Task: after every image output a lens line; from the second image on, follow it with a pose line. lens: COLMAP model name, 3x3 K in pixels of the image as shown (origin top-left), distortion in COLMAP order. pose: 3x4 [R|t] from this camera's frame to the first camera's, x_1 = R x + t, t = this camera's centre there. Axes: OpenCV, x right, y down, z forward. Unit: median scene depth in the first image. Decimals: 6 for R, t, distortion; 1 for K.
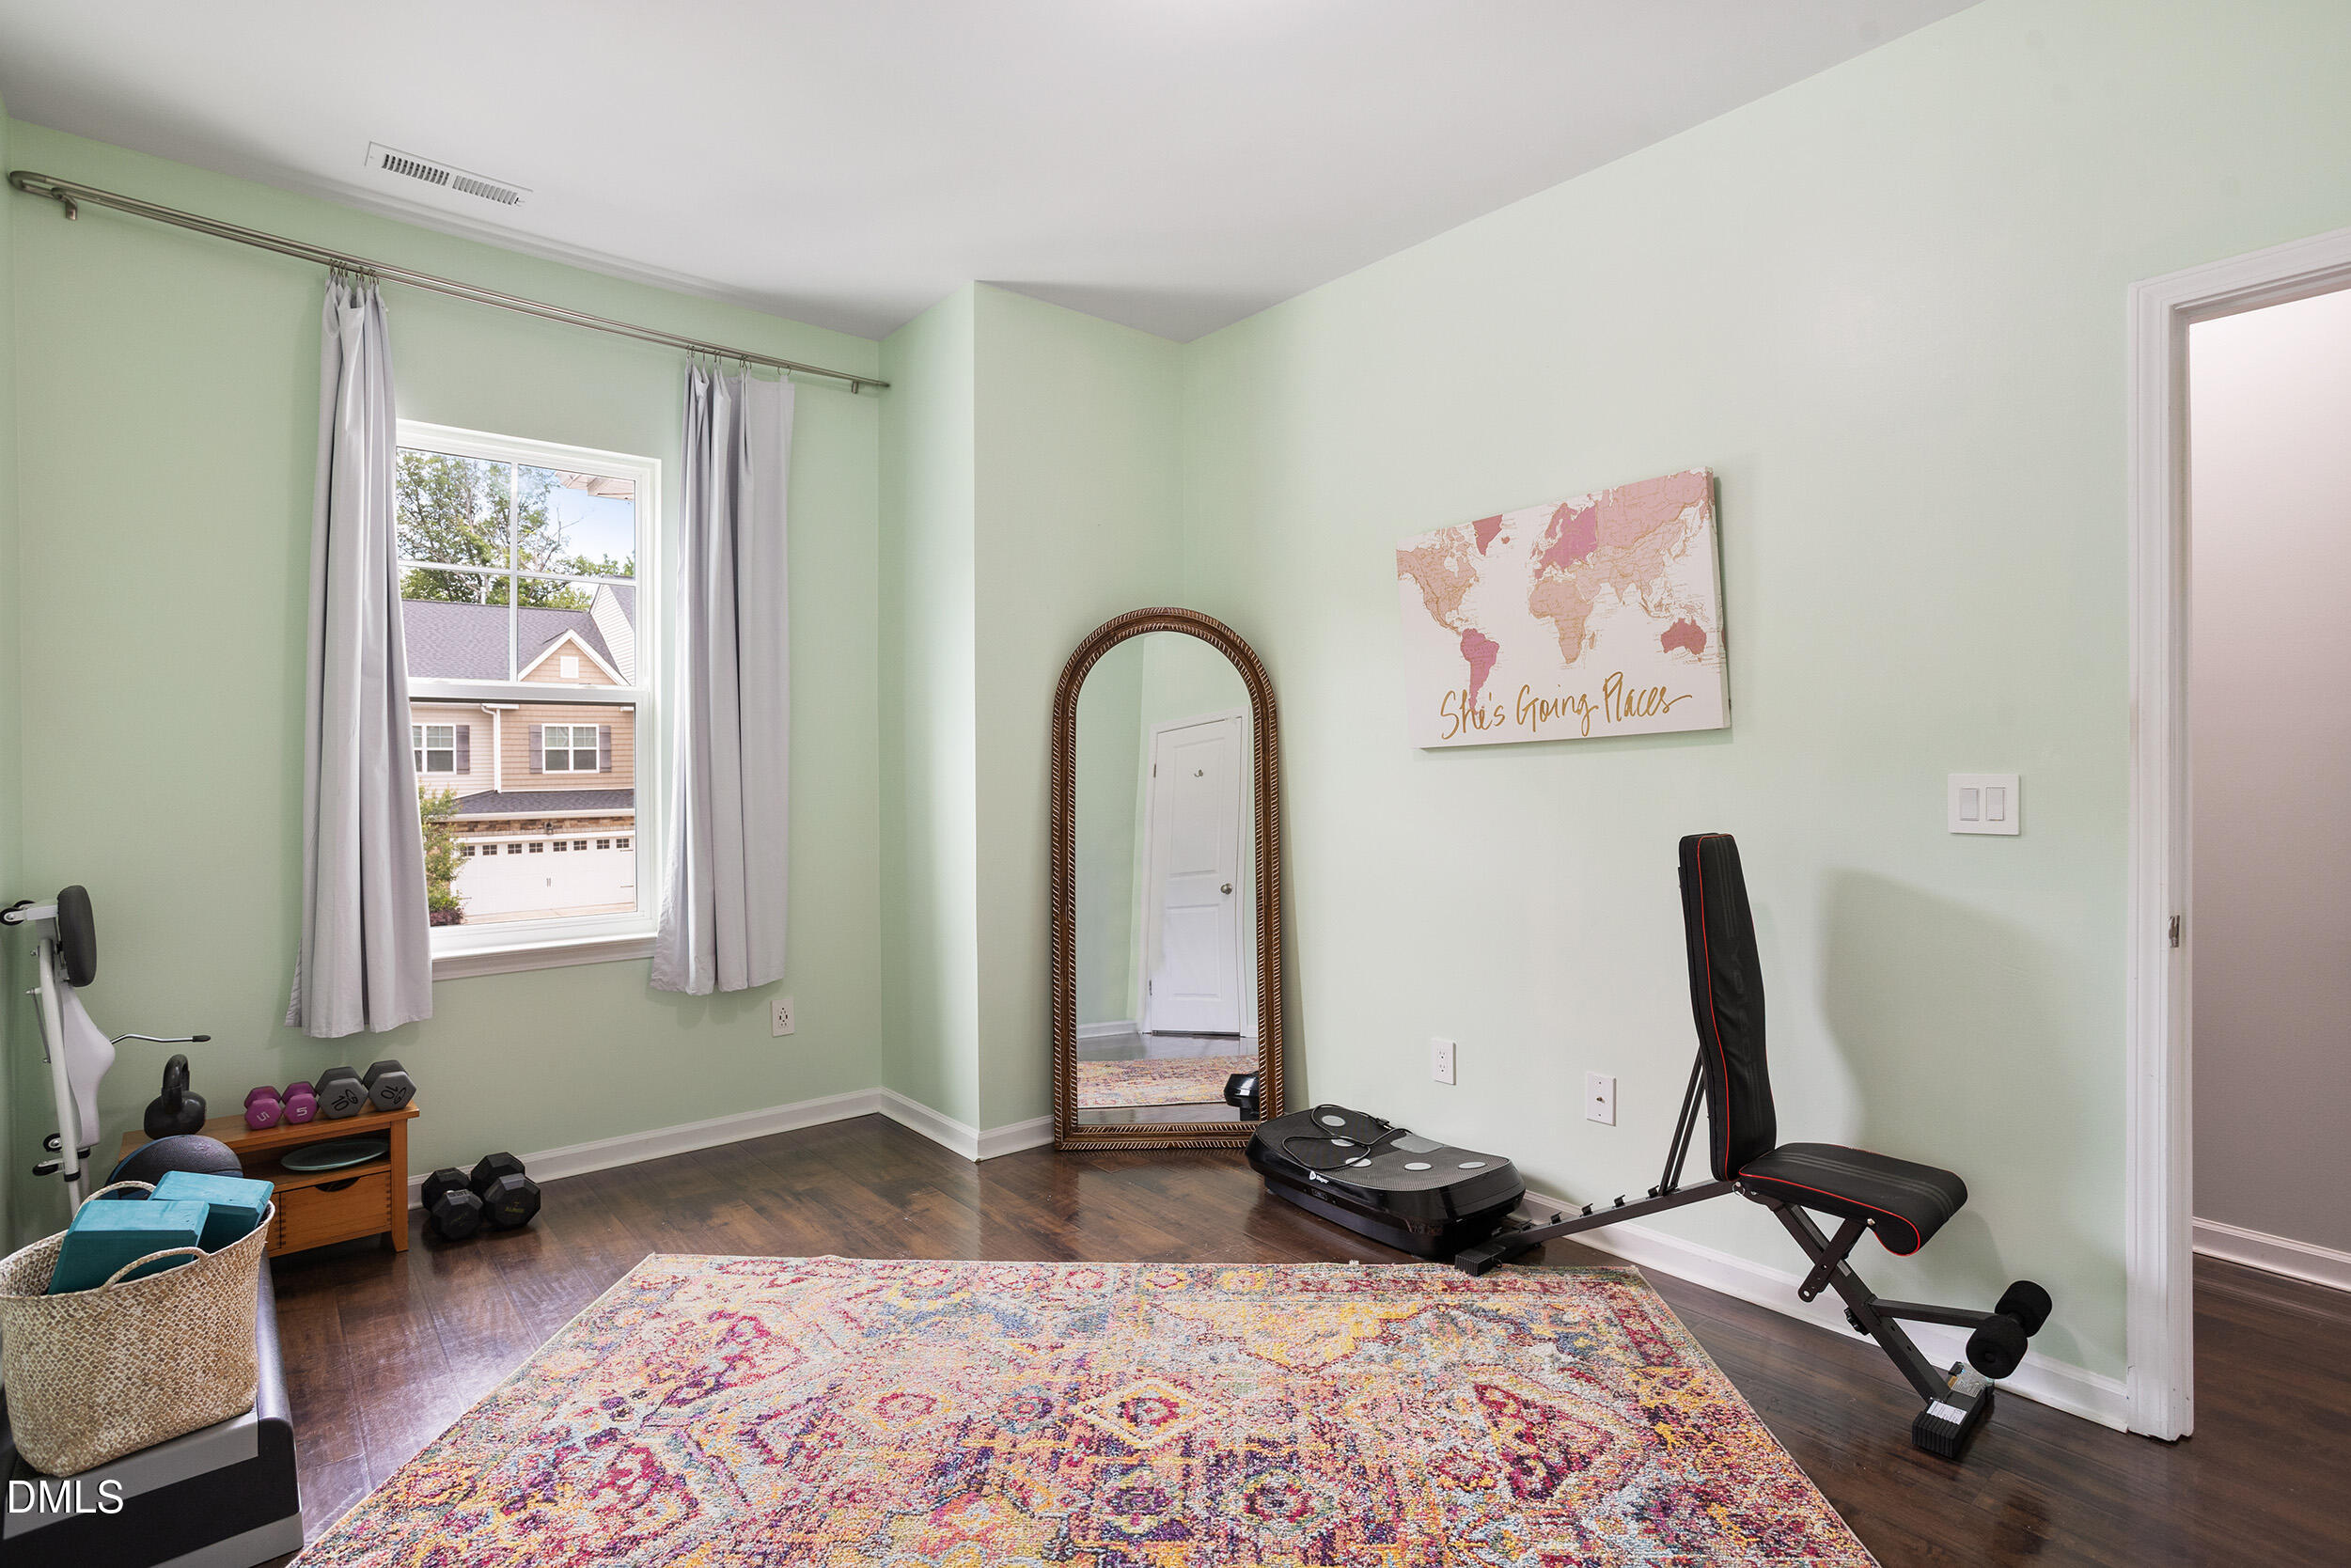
lens RADIAL K [[1155.2, 0, 1179.0], [0, 1155.2, 754.9], [0, 0, 1]] dist [-0.060830, 0.036468]
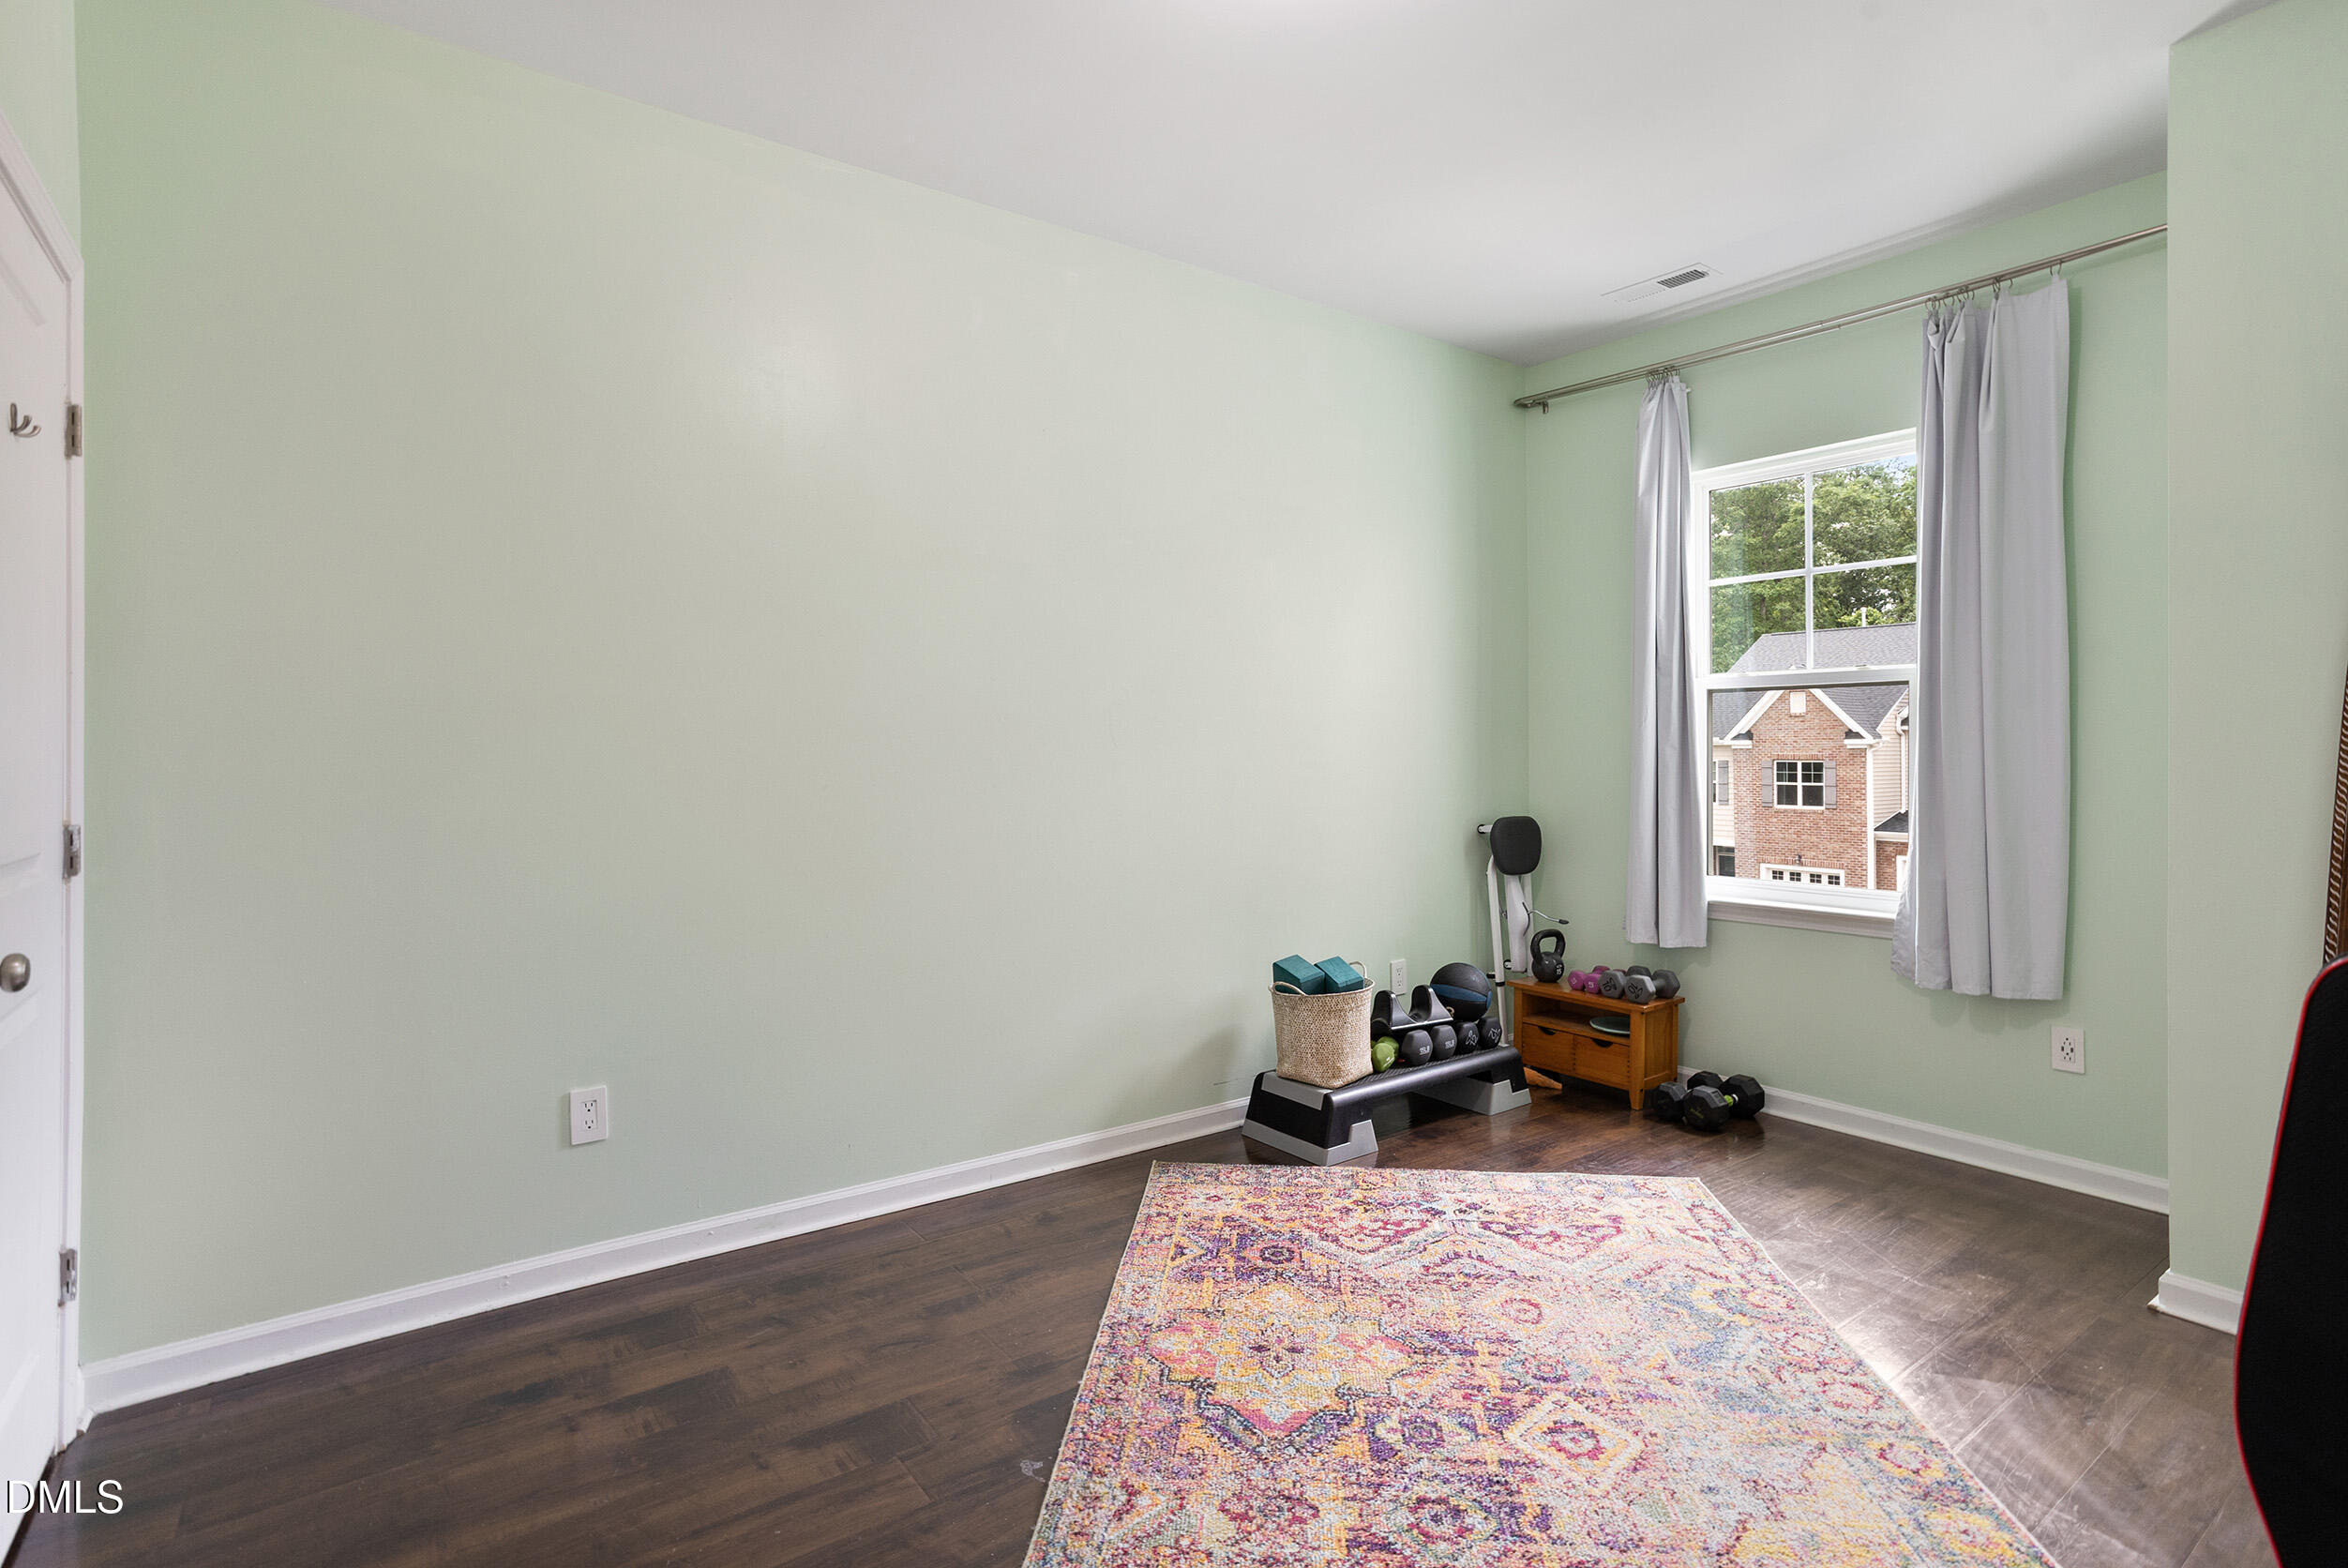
lens RADIAL K [[1153.8, 0, 1177.5], [0, 1153.8, 754.9], [0, 0, 1]] dist [-0.060830, 0.036468]
pose [[-0.077707, 0.011794, -0.996906, 0.875483], [0.008510, 0.999901, 0.011166, 0.000871], [0.996940, -0.007616, -0.077800, 0.716881]]
